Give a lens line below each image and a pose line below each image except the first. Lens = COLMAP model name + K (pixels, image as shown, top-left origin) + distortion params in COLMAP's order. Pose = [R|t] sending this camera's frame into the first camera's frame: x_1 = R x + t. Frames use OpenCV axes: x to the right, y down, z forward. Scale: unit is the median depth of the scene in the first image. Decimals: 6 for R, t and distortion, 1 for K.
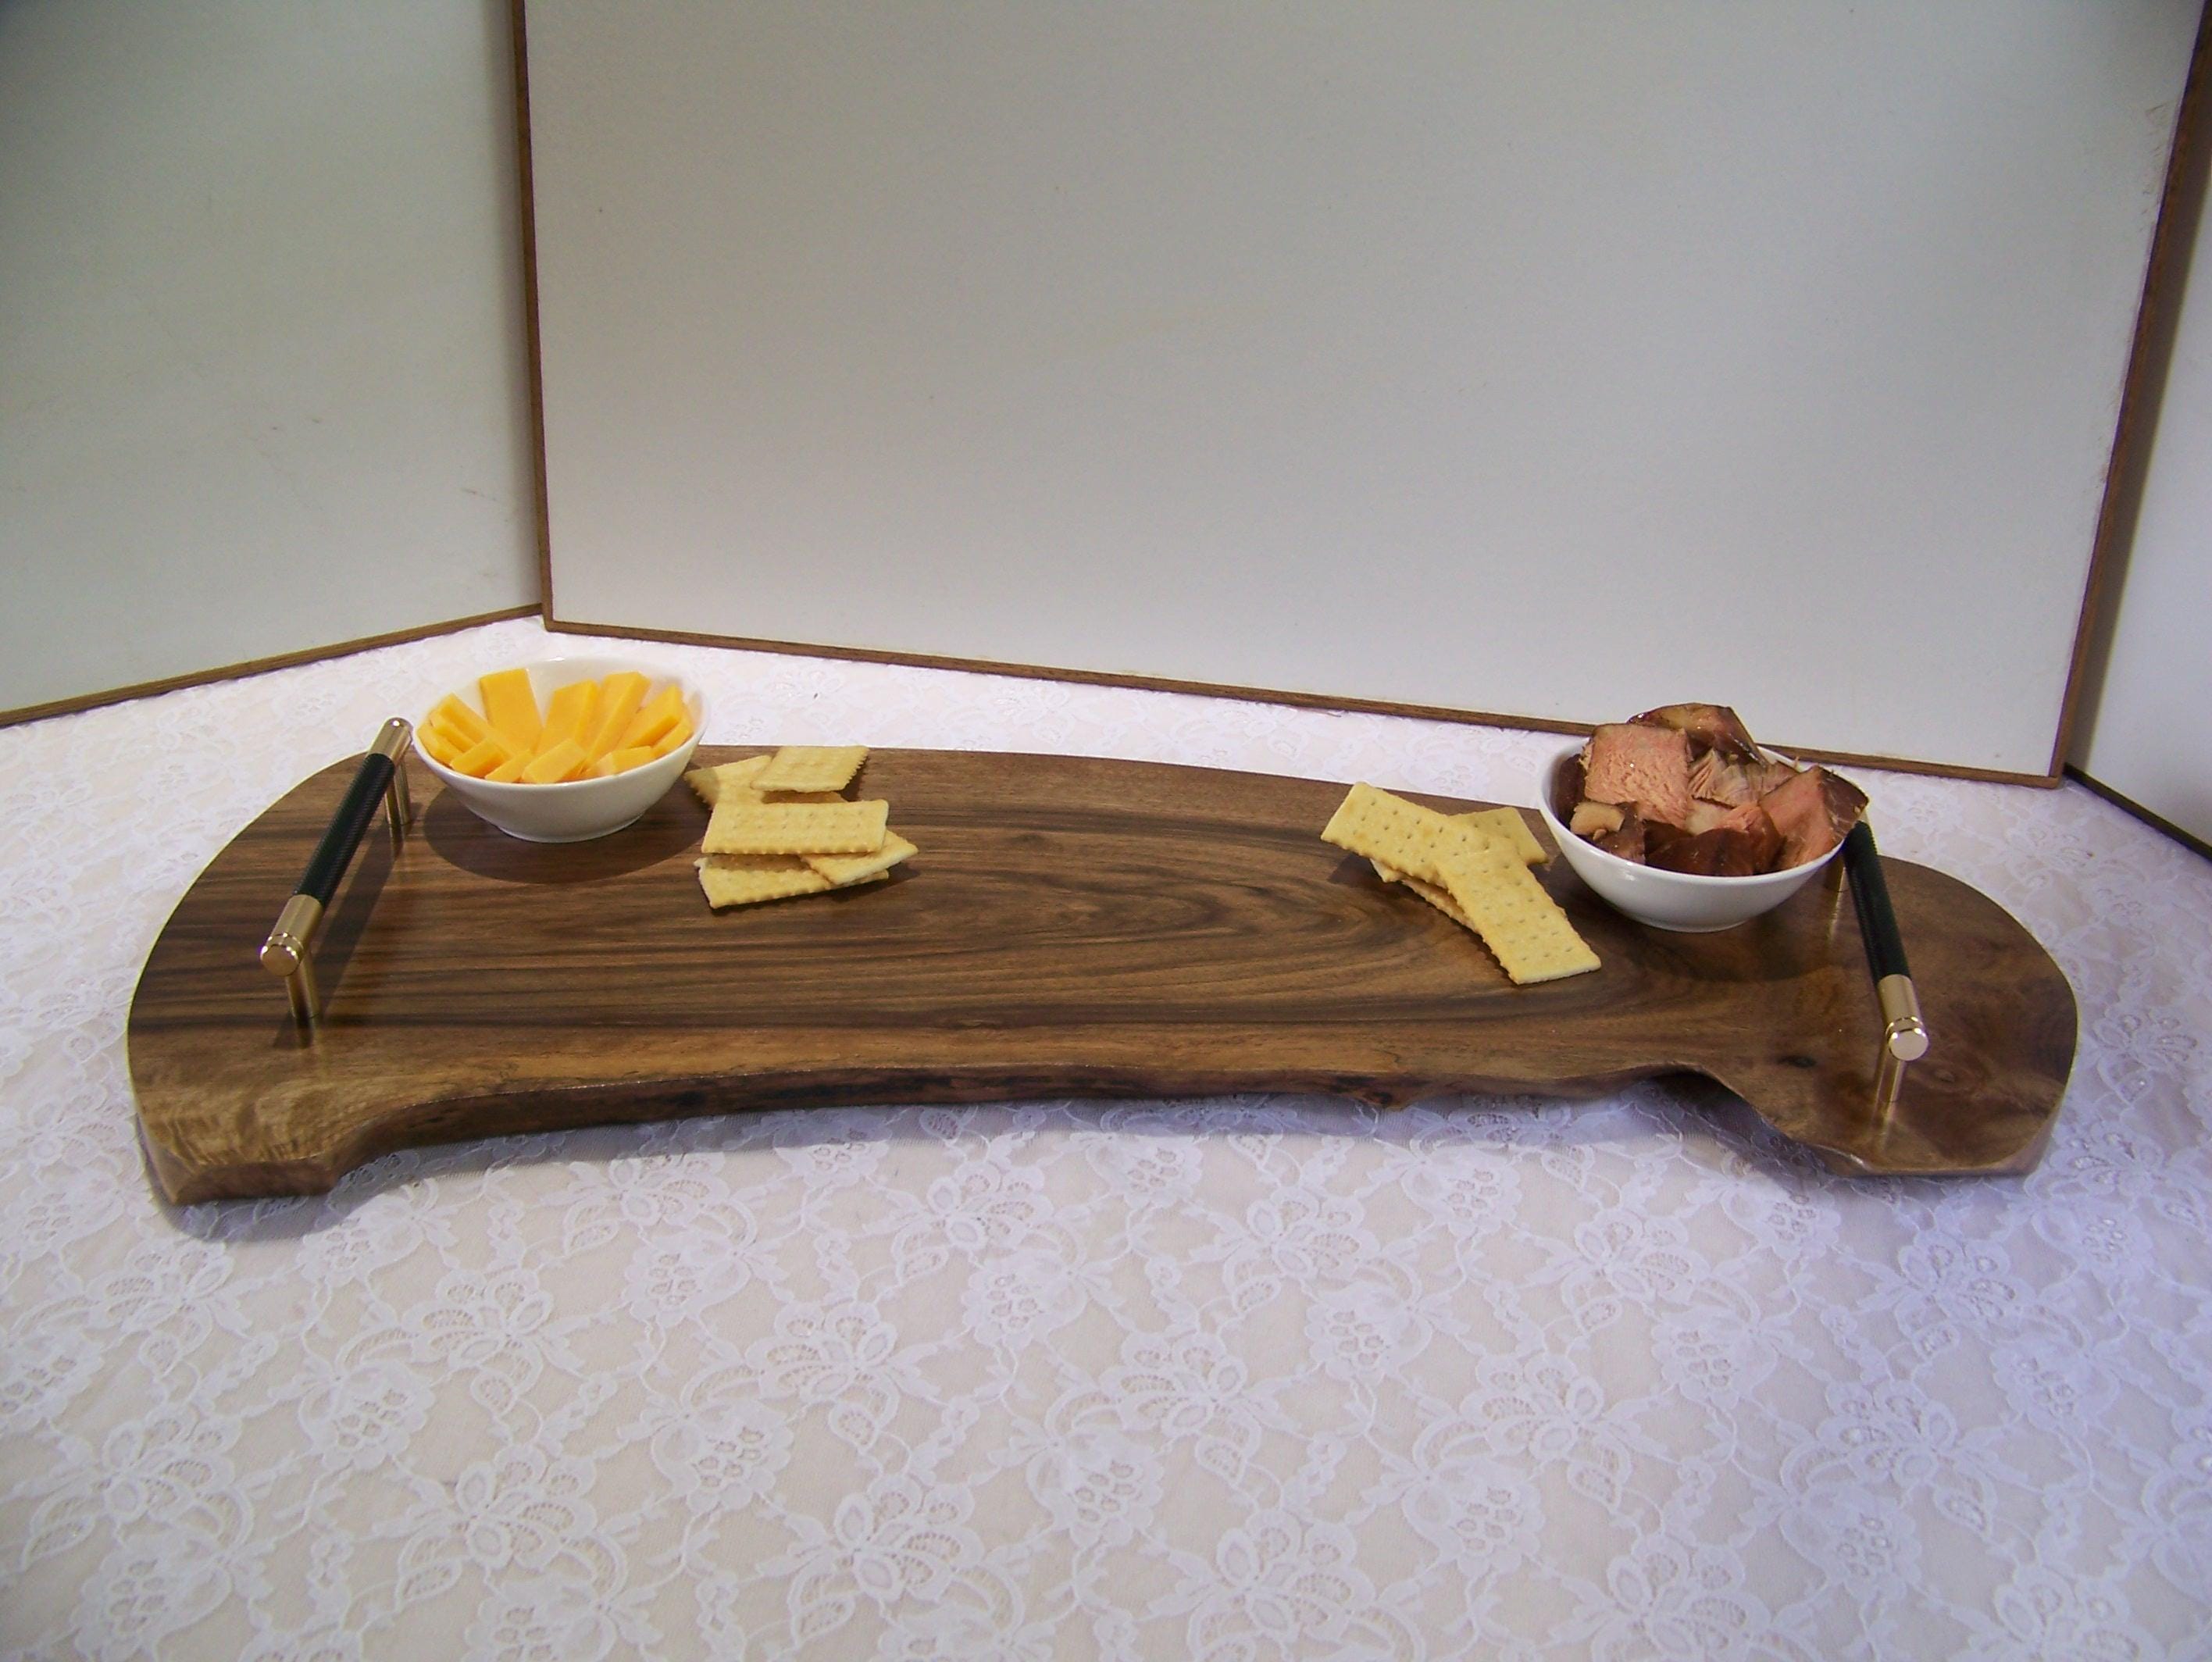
lens RADIAL K [[2332.0, 0, 1155.1], [0, 2332.0, 897.9], [0, 0, 1]] dist [-0.269421, 0.337766]
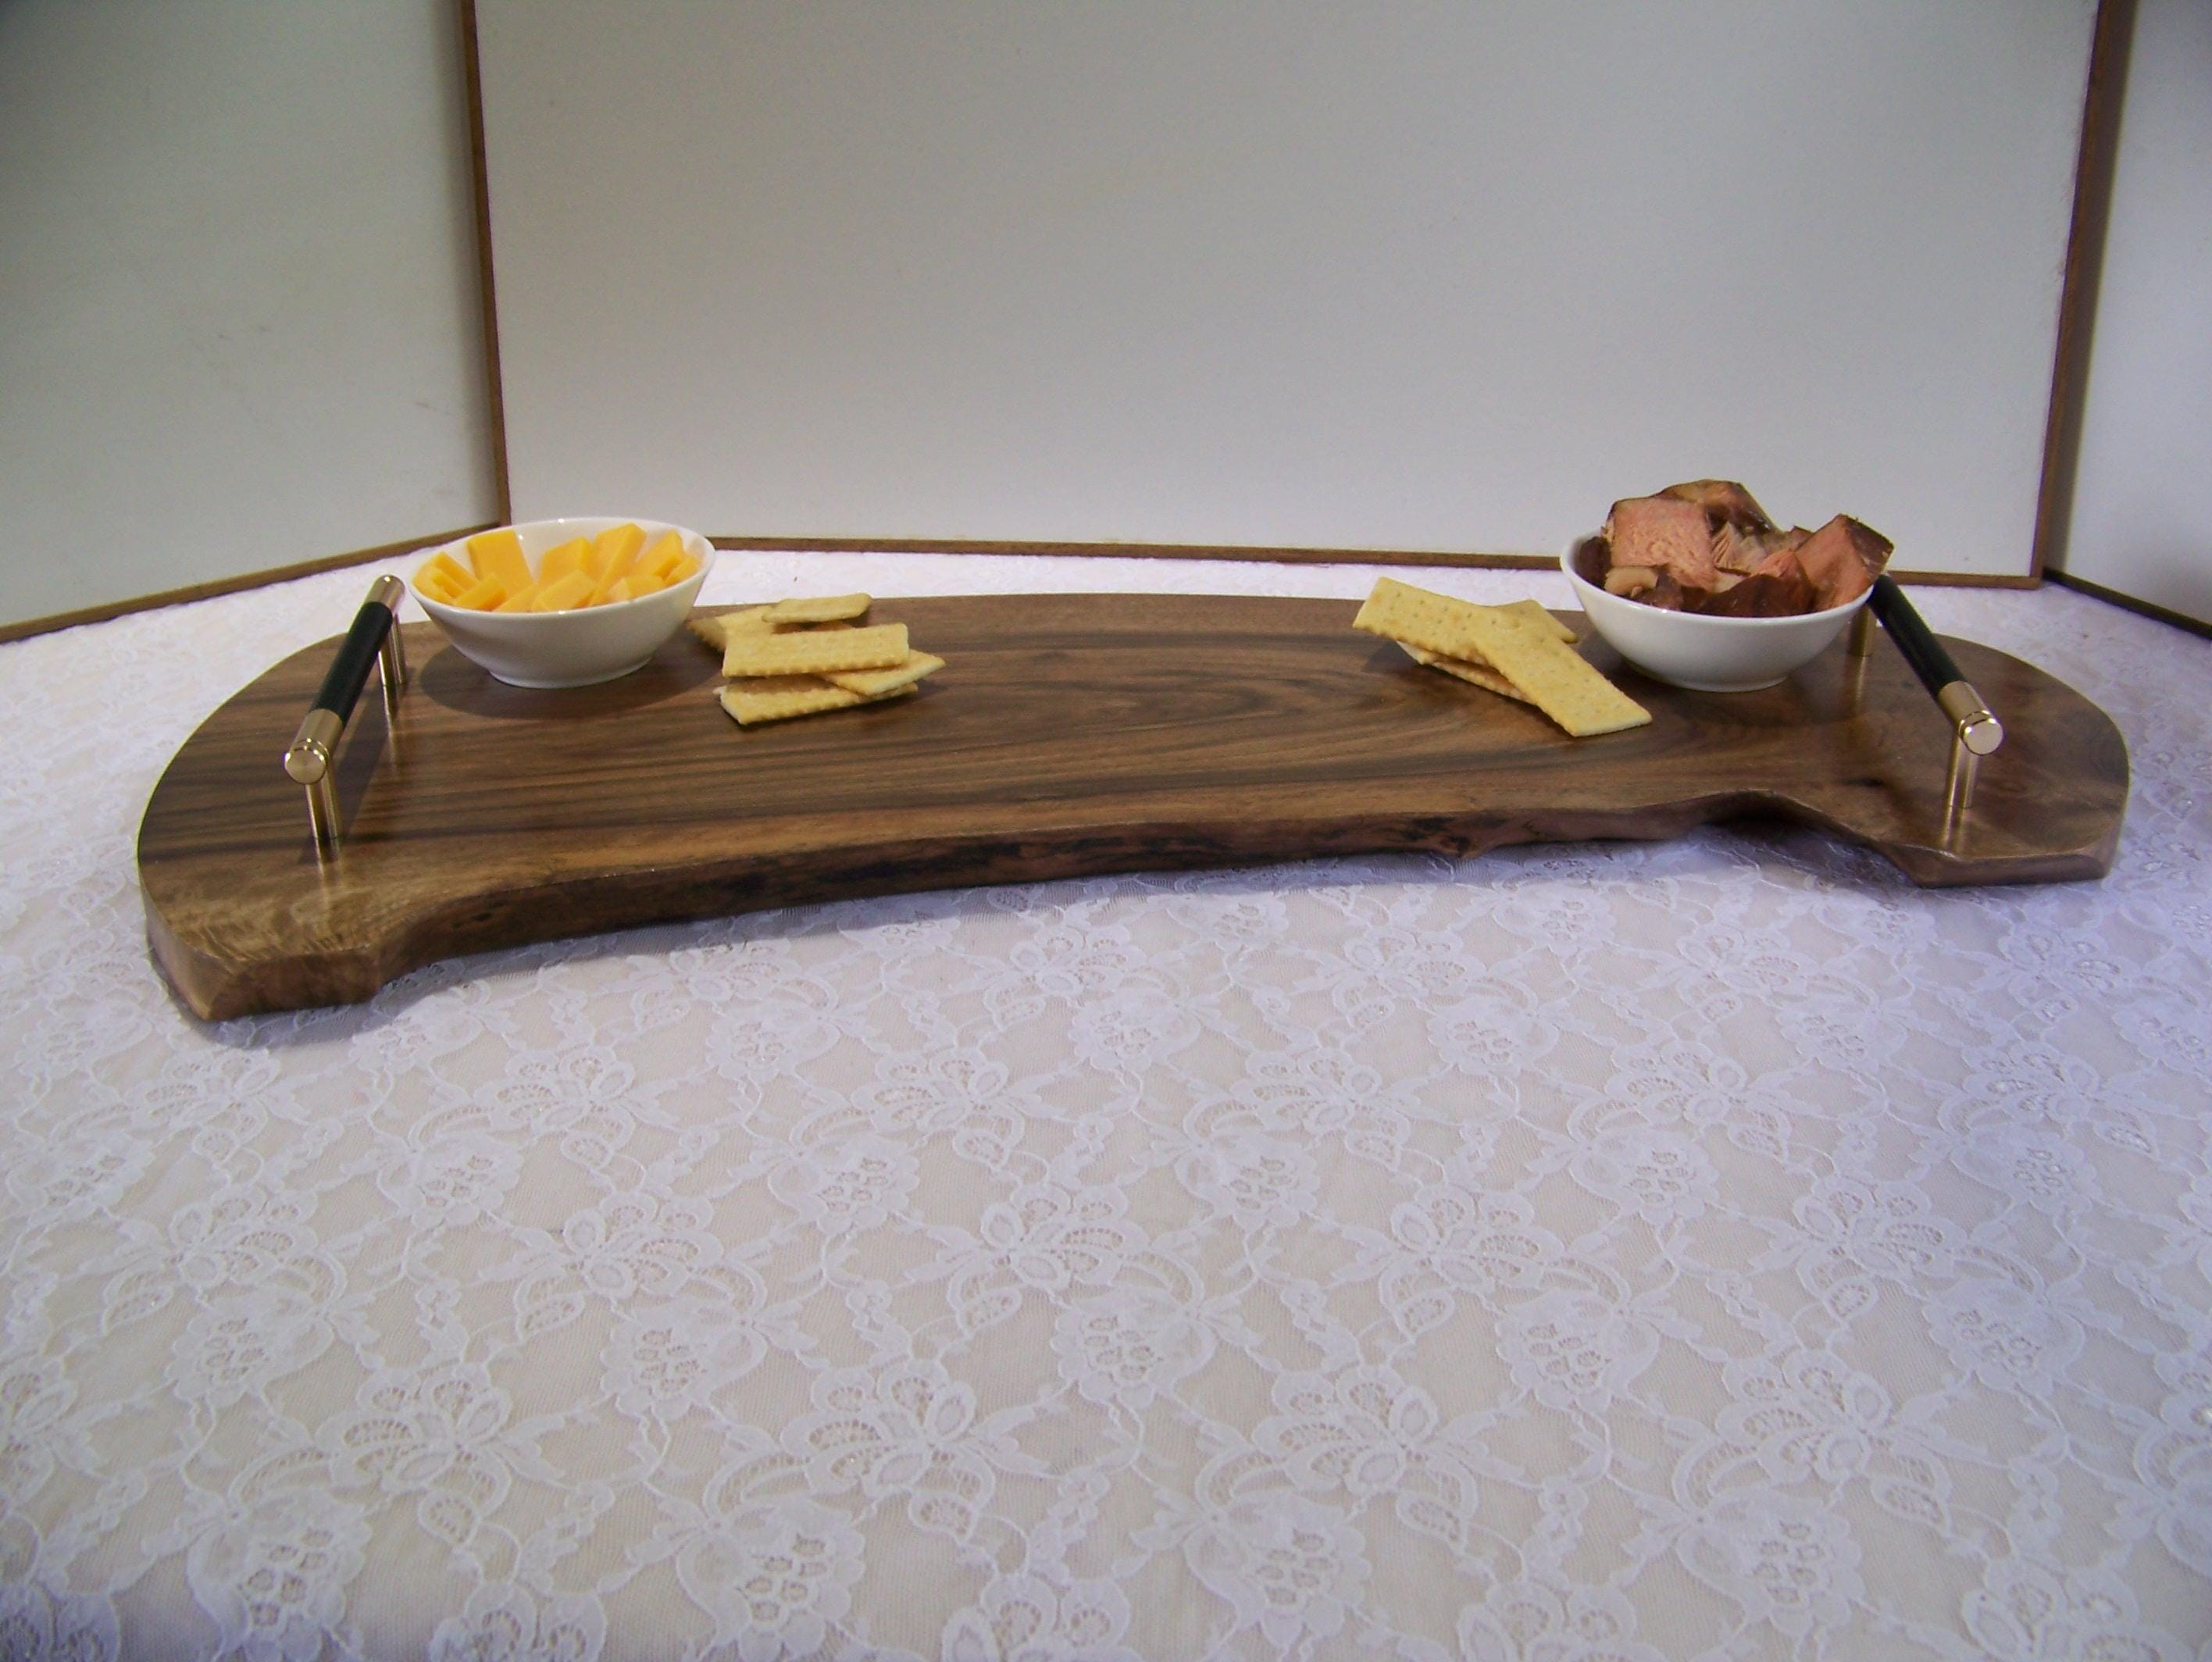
lens RADIAL K [[2332.0, 0, 1155.1], [0, 2332.0, 897.9], [0, 0, 1]] dist [-0.269421, 0.337766]
pose [[0.994993, -0.067074, 0.074089, -0.110929], [0.071736, 0.995485, -0.062158, 0.171905], [-0.069585, 0.067161, 0.995313, 0.038123]]
